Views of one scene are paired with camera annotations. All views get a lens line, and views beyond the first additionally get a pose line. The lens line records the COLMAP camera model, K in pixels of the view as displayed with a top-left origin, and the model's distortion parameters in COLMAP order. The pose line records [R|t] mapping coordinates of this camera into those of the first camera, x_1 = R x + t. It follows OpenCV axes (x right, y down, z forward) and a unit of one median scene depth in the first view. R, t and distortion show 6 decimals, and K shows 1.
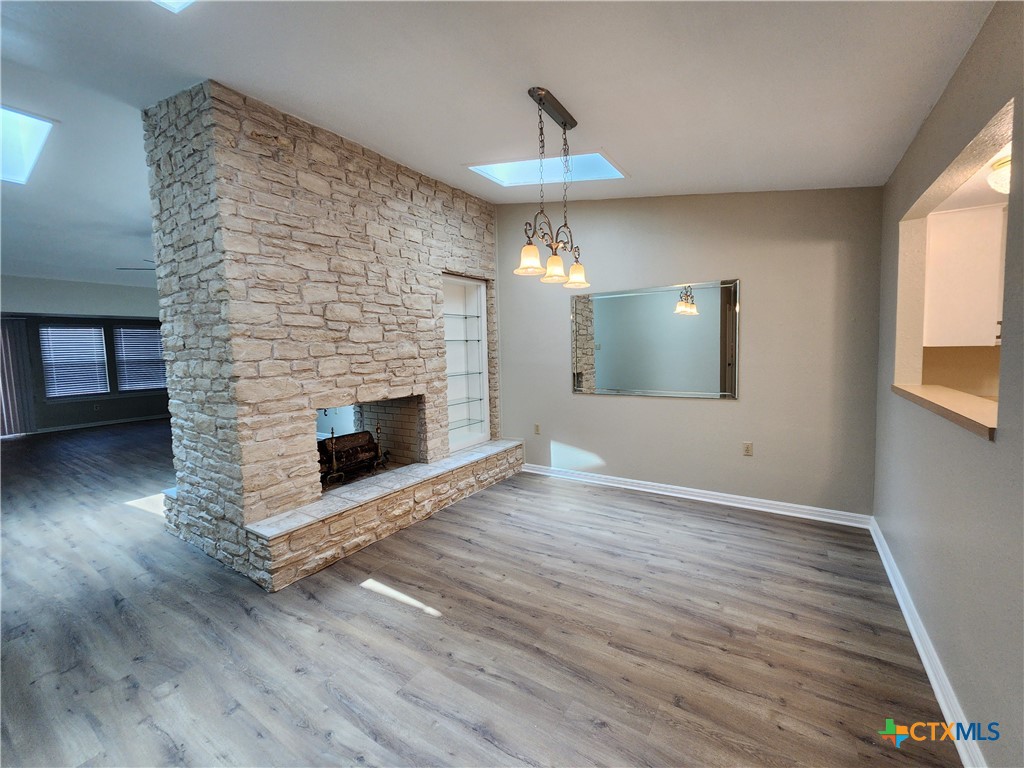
lens RADIAL K [[412.0, 0, 513.3], [0, 412.0, 379.5], [0, 0, 1]] dist [0.000174, 0.000054]
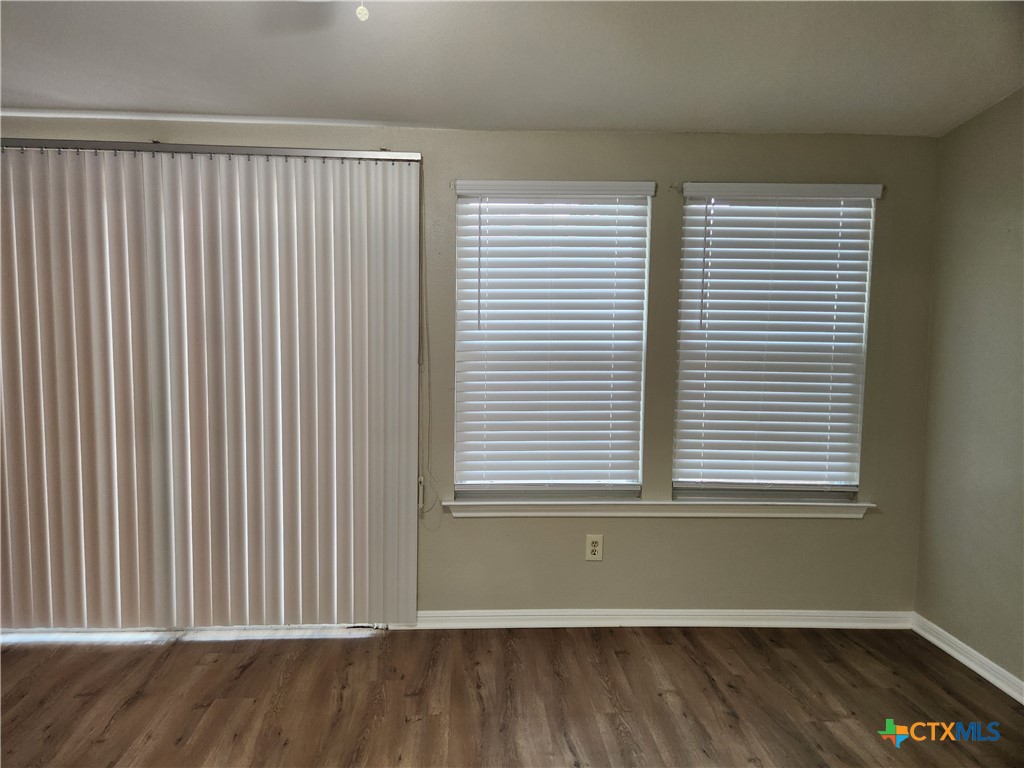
lens RADIAL K [[716.1, 0, 505.4], [0, 716.1, 390.4], [0, 0, 1]] dist [0.111479, -0.095630]
pose [[0.598376, 0.115123, -0.792902, -0.729659], [-0.095423, 0.992820, 0.072137, -0.043305], [0.795513, 0.032496, 0.605065, 0.714026]]
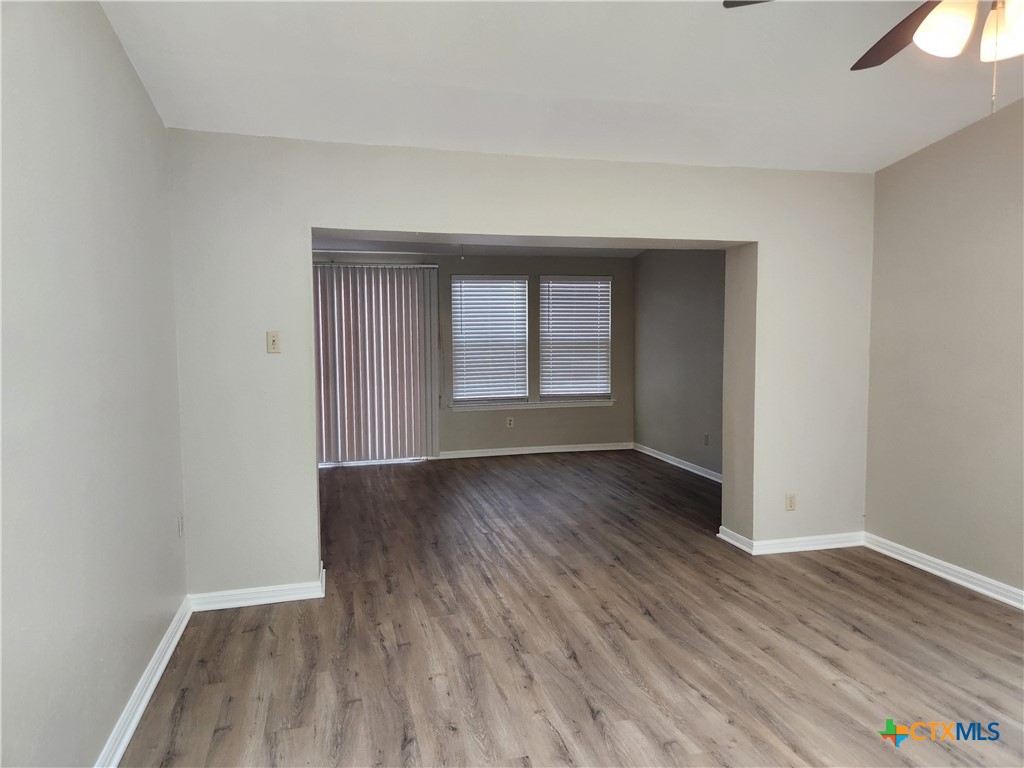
lens RADIAL K [[734.1, 0, 512.0], [0, 734.1, 384.0], [0, 0, 1]] dist [0.041118, -0.004742]
pose [[0.751131, 0.072643, -0.656144, -0.354798], [-0.068514, 0.997138, 0.031963, -0.016714], [0.656588, 0.020947, 0.753959, 0.246367]]
